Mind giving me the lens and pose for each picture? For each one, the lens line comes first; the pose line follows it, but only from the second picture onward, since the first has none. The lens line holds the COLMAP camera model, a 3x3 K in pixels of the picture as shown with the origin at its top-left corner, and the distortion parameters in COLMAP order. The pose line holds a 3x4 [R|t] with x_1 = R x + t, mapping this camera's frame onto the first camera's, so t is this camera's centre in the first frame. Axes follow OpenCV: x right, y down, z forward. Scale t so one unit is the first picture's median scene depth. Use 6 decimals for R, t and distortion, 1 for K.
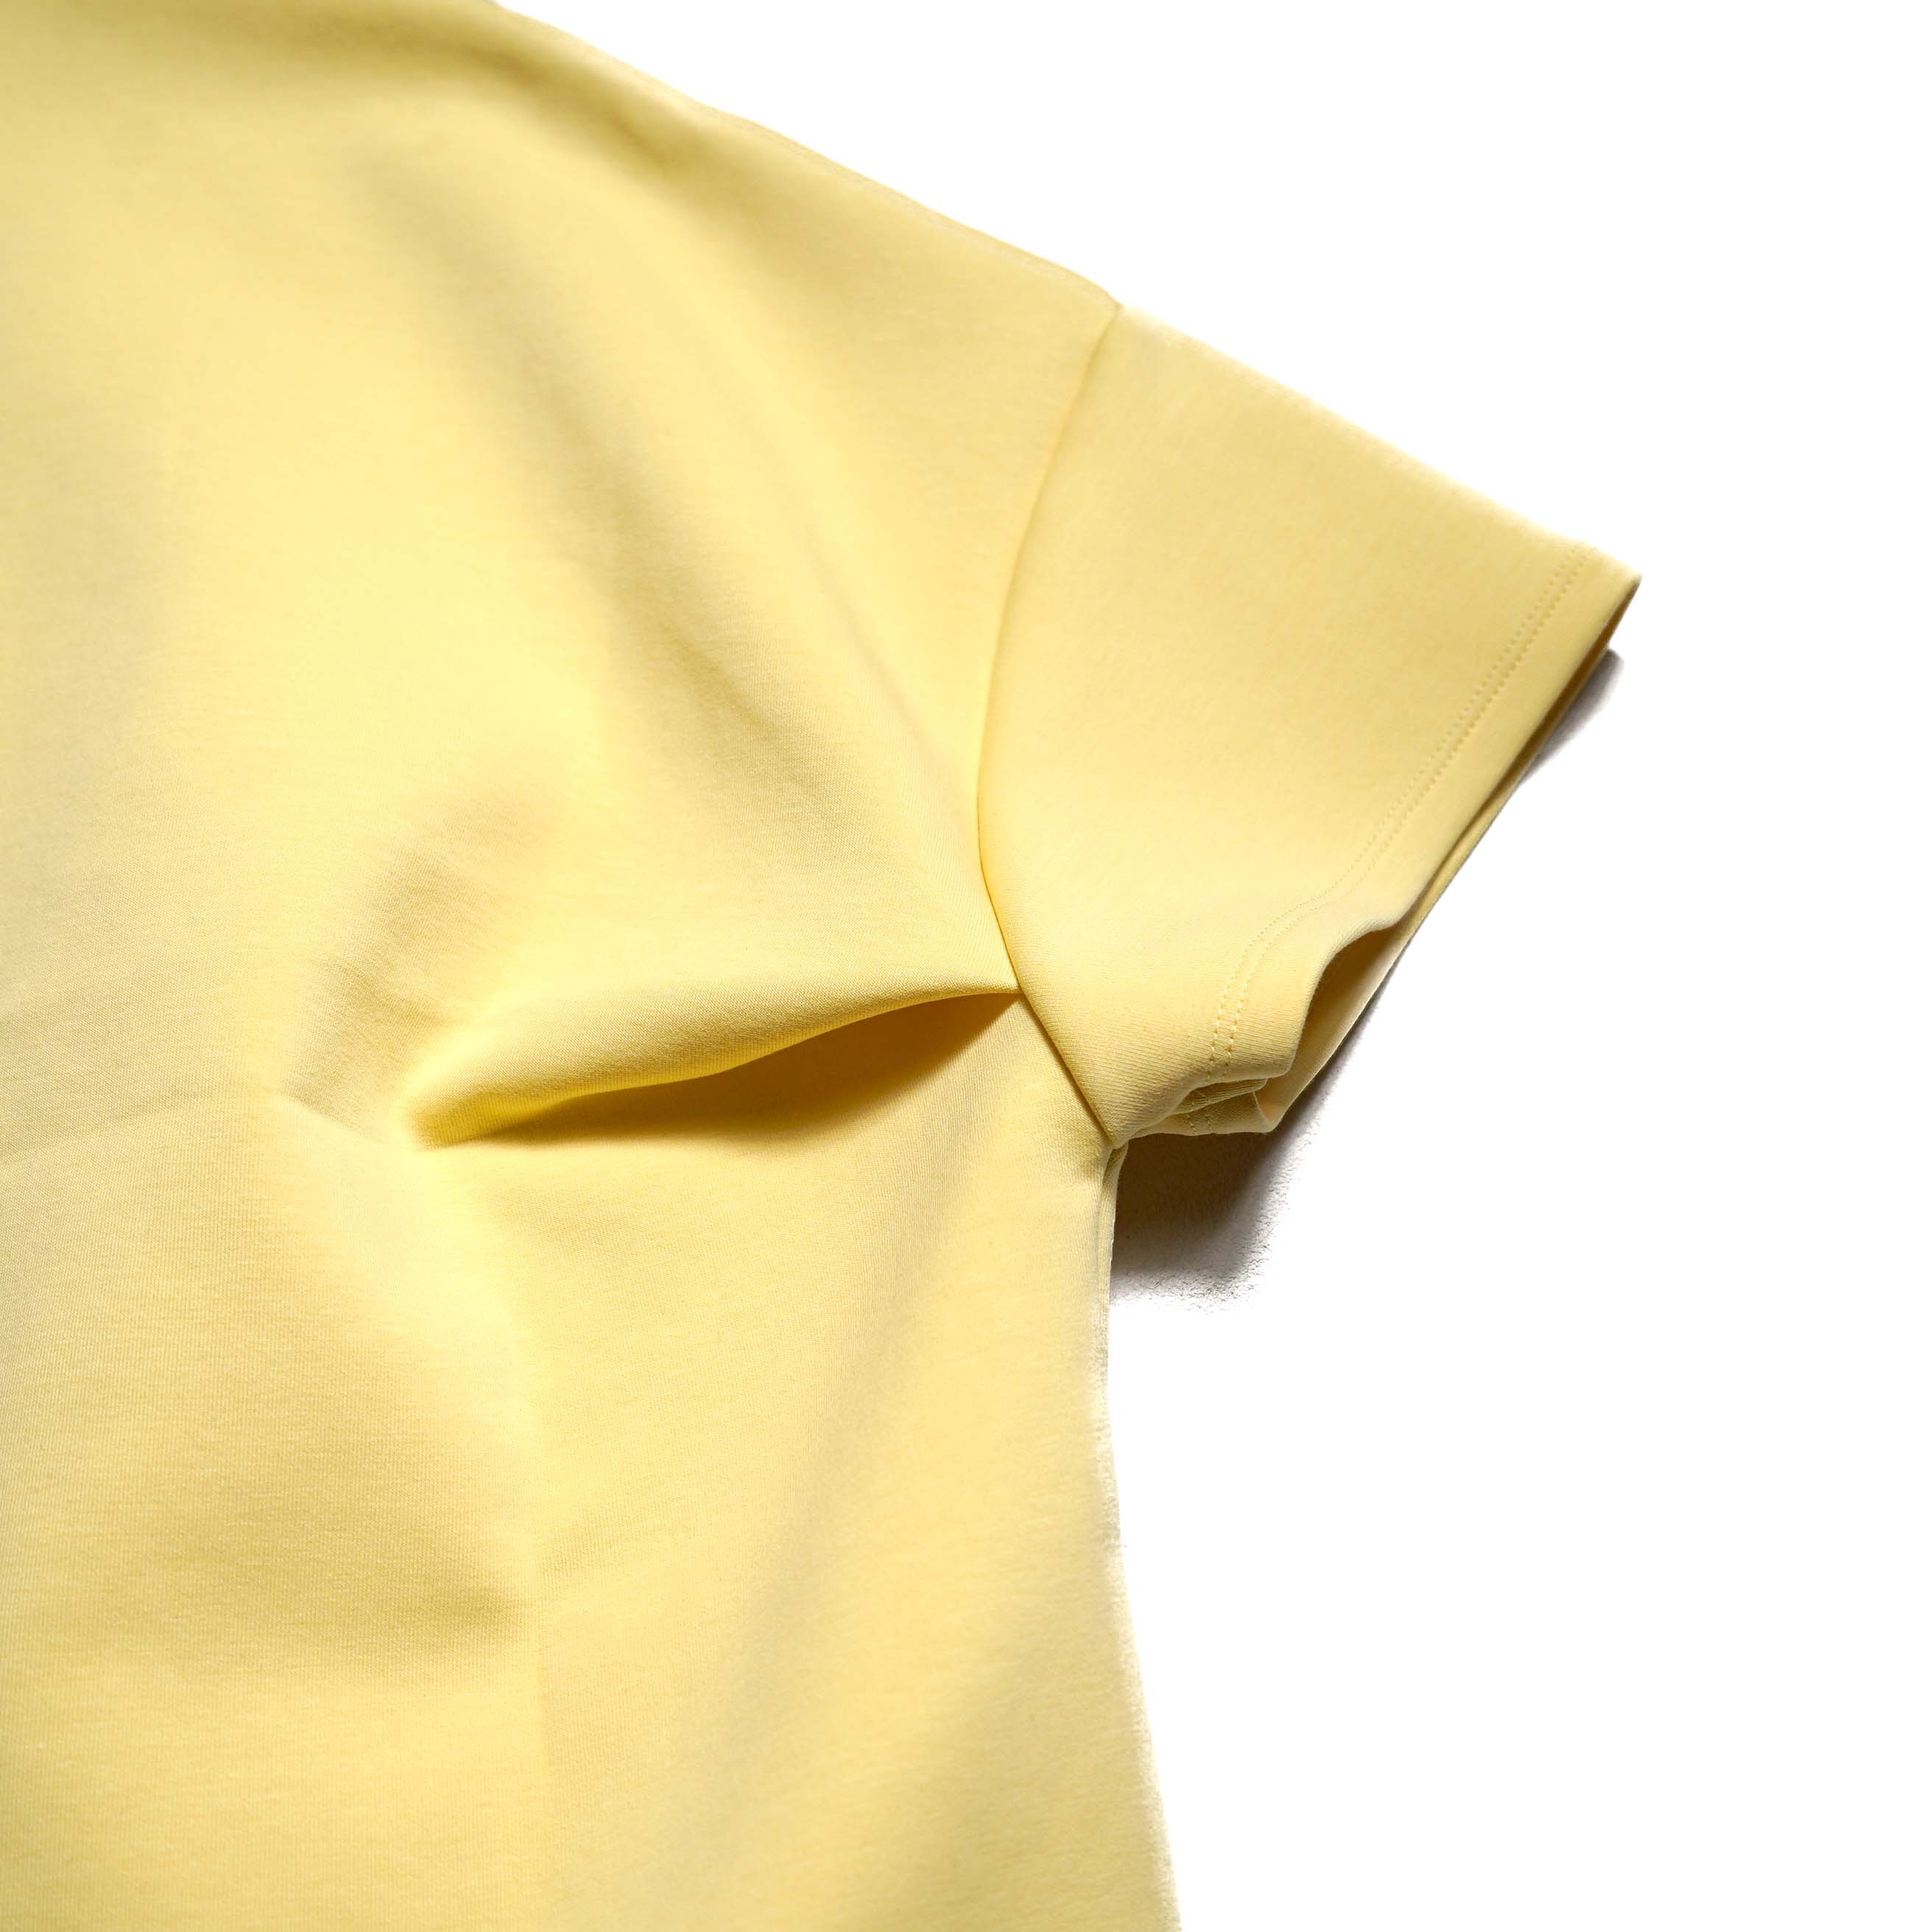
lens RADIAL K [[2184.9, 0, 966.0], [0, 2184.9, 966.0], [0, 0, 1]] dist [-0.008784, 0.013831]
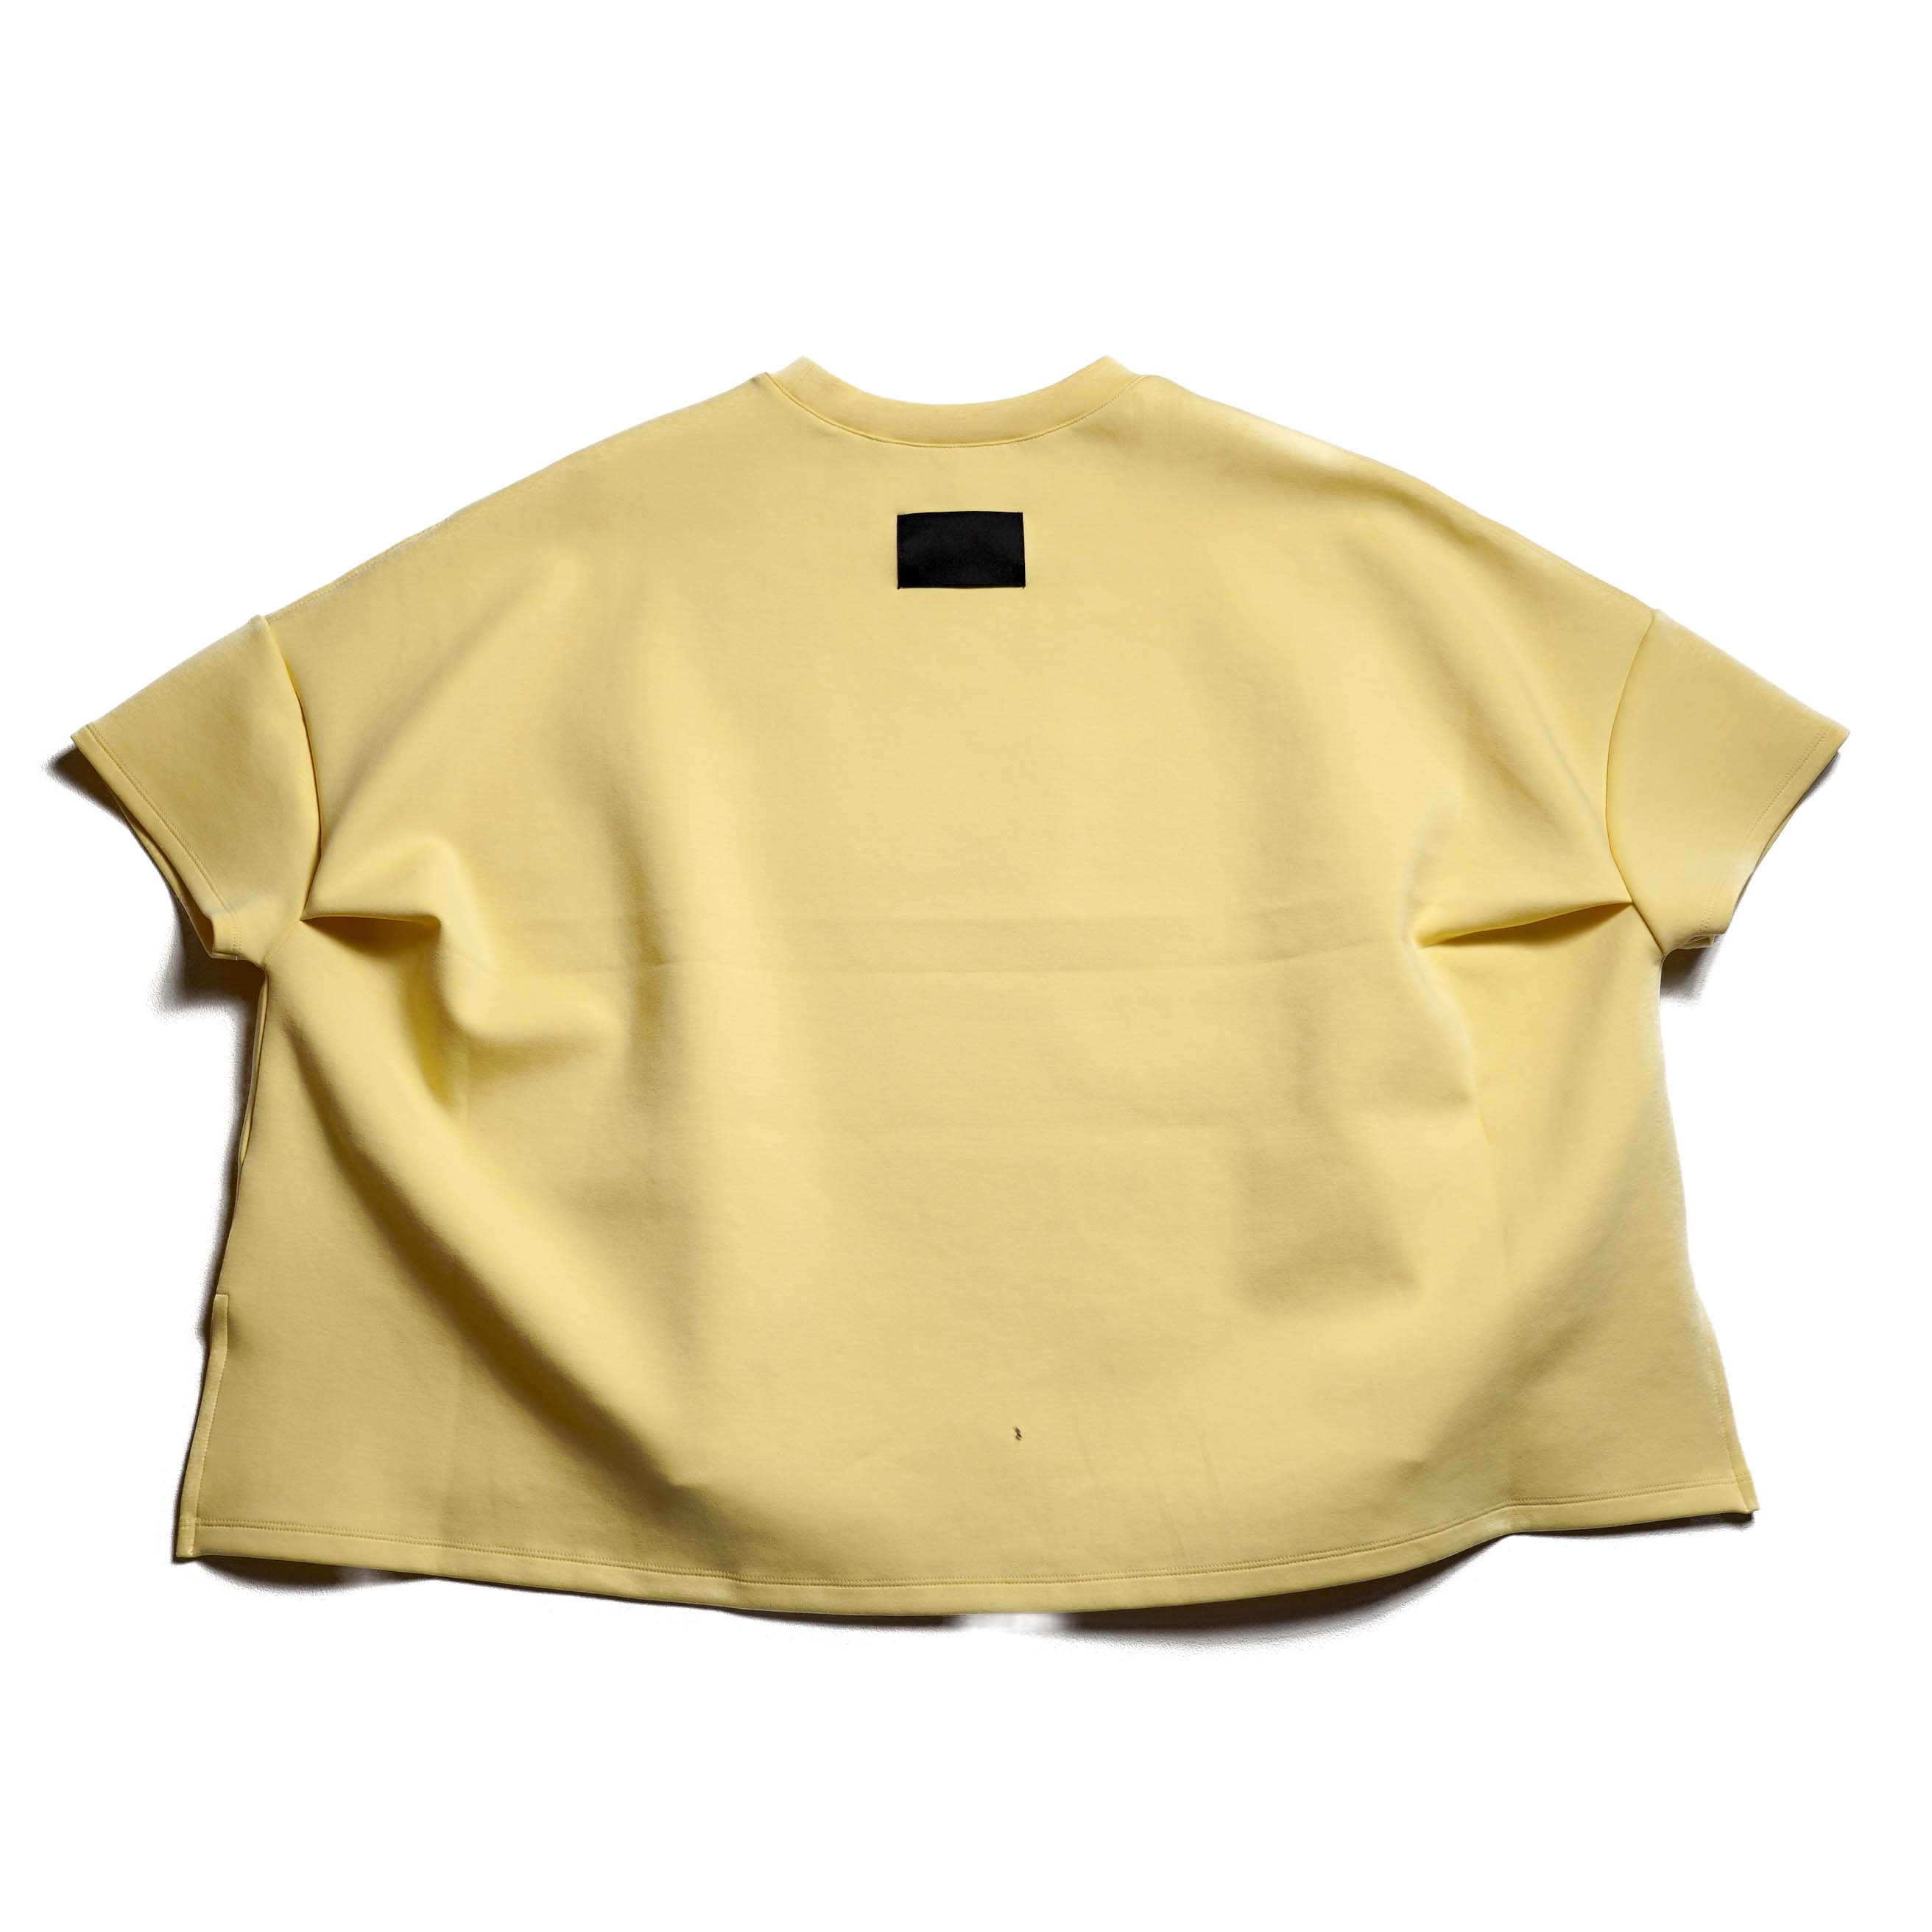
lens RADIAL K [[2184.9, 0, 966.0], [0, 2184.9, 966.0], [0, 0, 1]] dist [-0.008784, 0.013831]
pose [[0.999181, 0.003513, -0.040323, -0.745200], [0.006025, 0.972219, 0.233998, -0.591916], [0.040025, -0.234049, 0.971401, -1.917590]]
